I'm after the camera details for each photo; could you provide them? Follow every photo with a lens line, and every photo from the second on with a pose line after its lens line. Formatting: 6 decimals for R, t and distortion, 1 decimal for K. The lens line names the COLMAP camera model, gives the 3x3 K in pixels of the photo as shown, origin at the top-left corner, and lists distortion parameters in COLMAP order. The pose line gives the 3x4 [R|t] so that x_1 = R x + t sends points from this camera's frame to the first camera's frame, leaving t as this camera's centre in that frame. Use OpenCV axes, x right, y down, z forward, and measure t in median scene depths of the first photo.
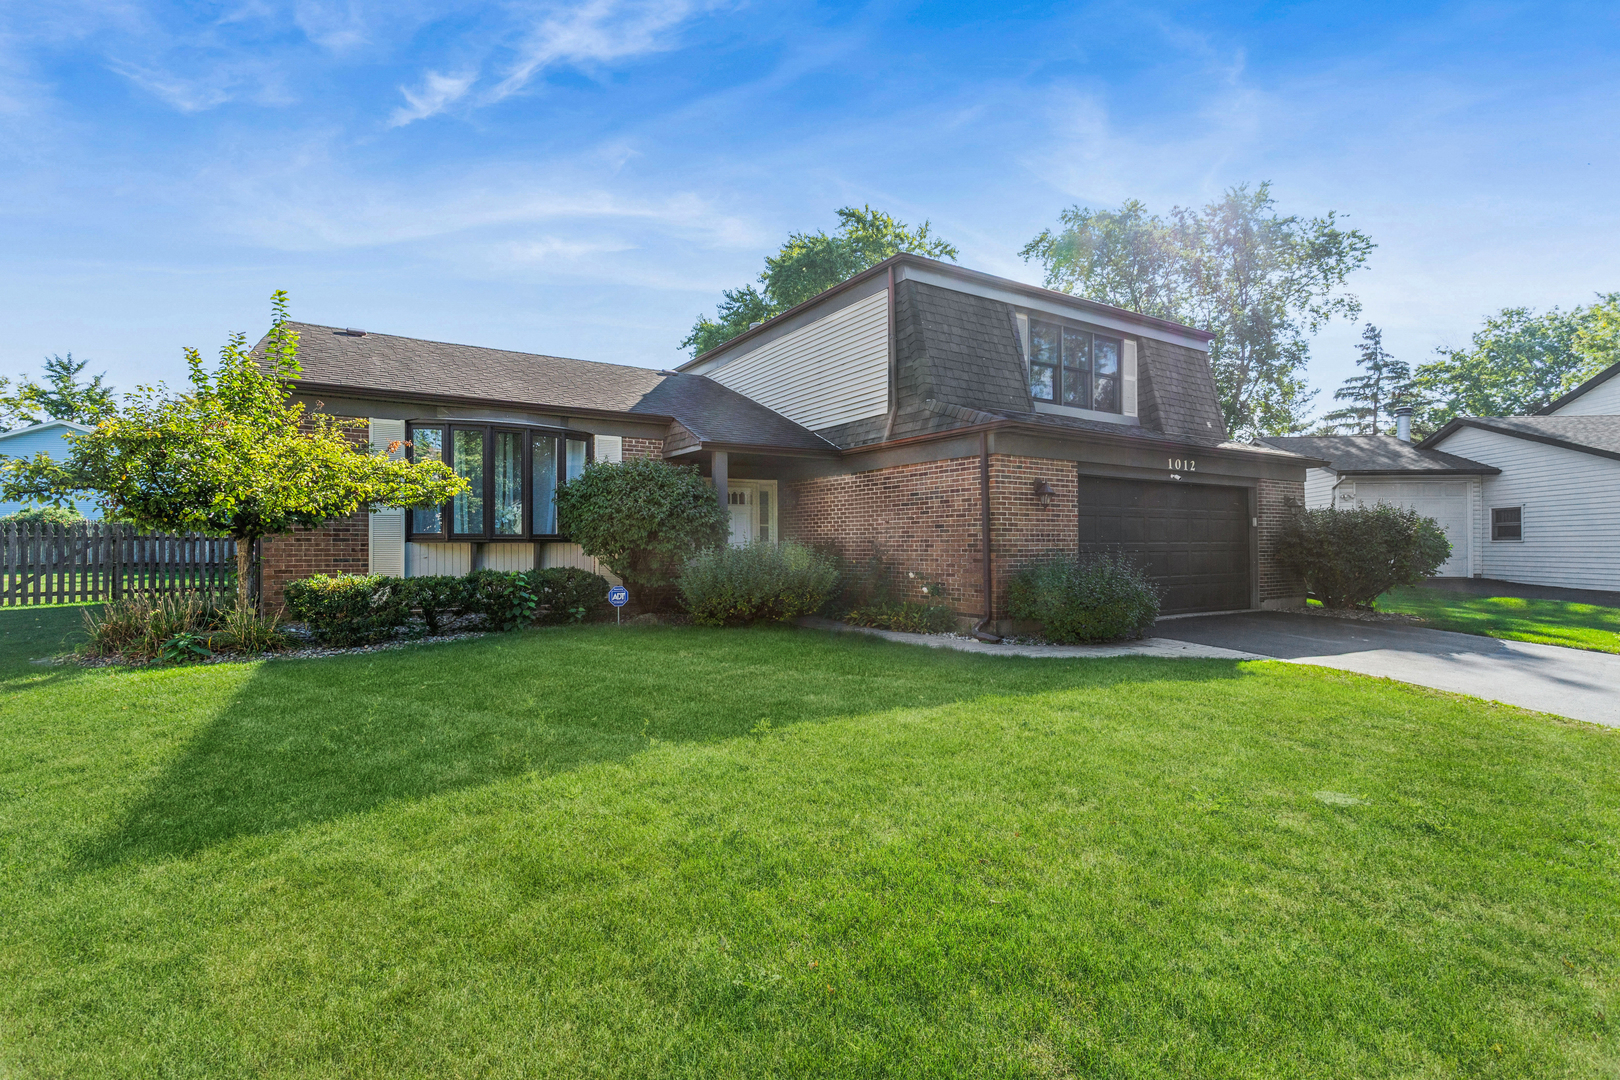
lens RADIAL K [[758.7, 0, 803.2], [0, 758.7, 536.6], [0, 0, 1]] dist [-0.002443, -0.000625]
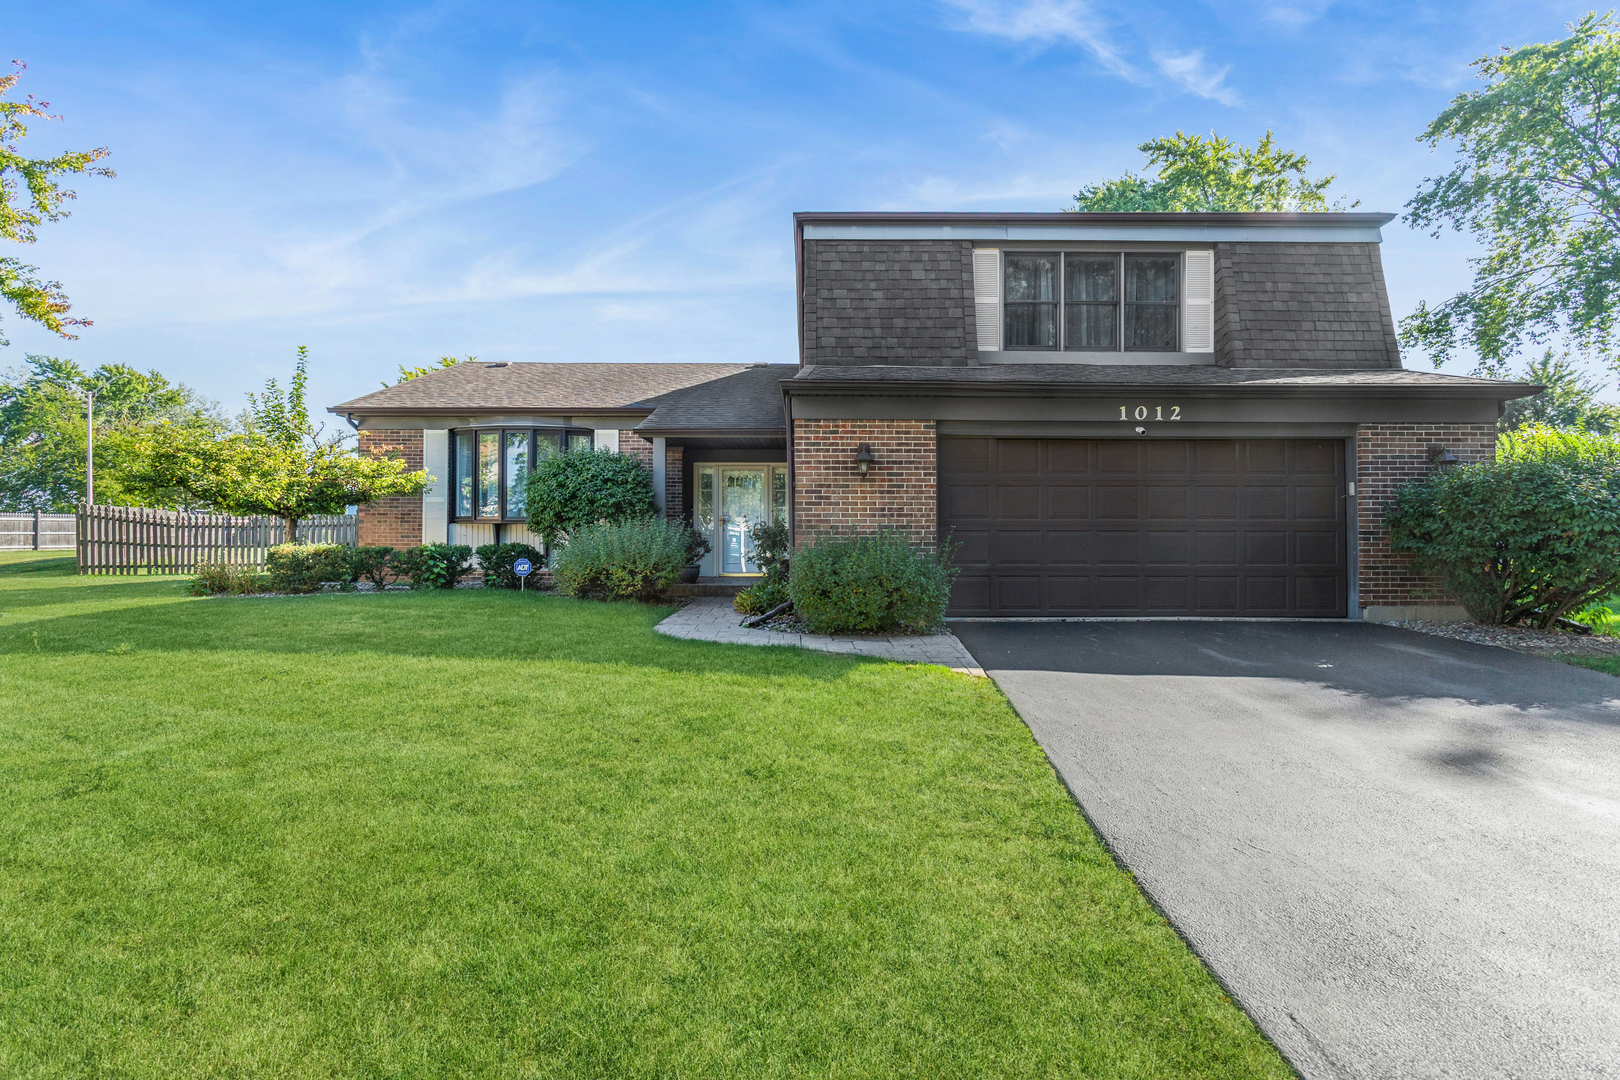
lens RADIAL K [[758.7, 0, 804.0], [0, 758.7, 539.1], [0, 0, 1]] dist [-0.002443, -0.000625]
pose [[0.849638, 0.003727, -0.527353, 0.596509], [0.002071, 0.999944, 0.010403, 0.019267], [0.527362, -0.009931, 0.849583, 0.192822]]
